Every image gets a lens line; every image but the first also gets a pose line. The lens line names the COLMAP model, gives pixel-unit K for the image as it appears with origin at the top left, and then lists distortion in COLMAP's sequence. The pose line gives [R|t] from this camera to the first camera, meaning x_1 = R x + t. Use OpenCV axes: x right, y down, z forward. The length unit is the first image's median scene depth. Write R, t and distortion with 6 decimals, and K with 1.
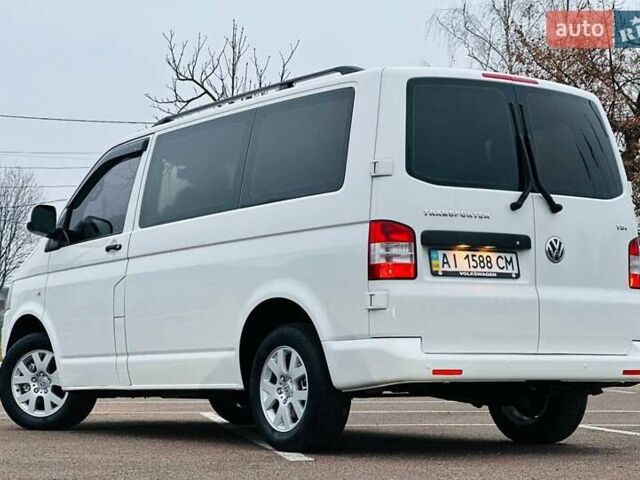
lens RADIAL K [[1572.9, 0, 318.6], [0, 1572.9, 237.8], [0, 0, 1]] dist [-0.065702, 5.342555]
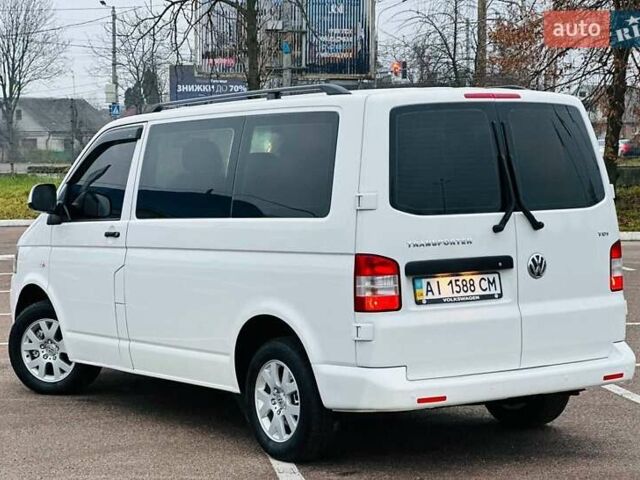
lens RADIAL K [[1572.9, 0, 318.6], [0, 1572.9, 237.8], [0, 0, 1]] dist [-0.065702, 5.342555]
pose [[0.999681, -0.021484, -0.013307, 0.021573], [0.023029, 0.991304, 0.129558, -0.147661], [0.010407, -0.129823, 0.991483, -0.019369]]
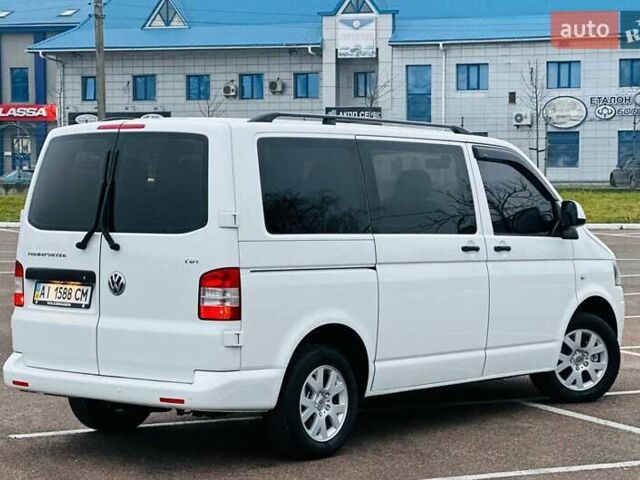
lens RADIAL K [[1572.9, 0, 318.6], [0, 1572.9, 237.8], [0, 0, 1]] dist [-0.065702, 5.342555]
pose [[0.276022, 0.035171, -0.960508, 1.259767], [0.075334, 0.995464, 0.058100, -0.078794], [0.958194, -0.088396, 0.272121, 0.839806]]
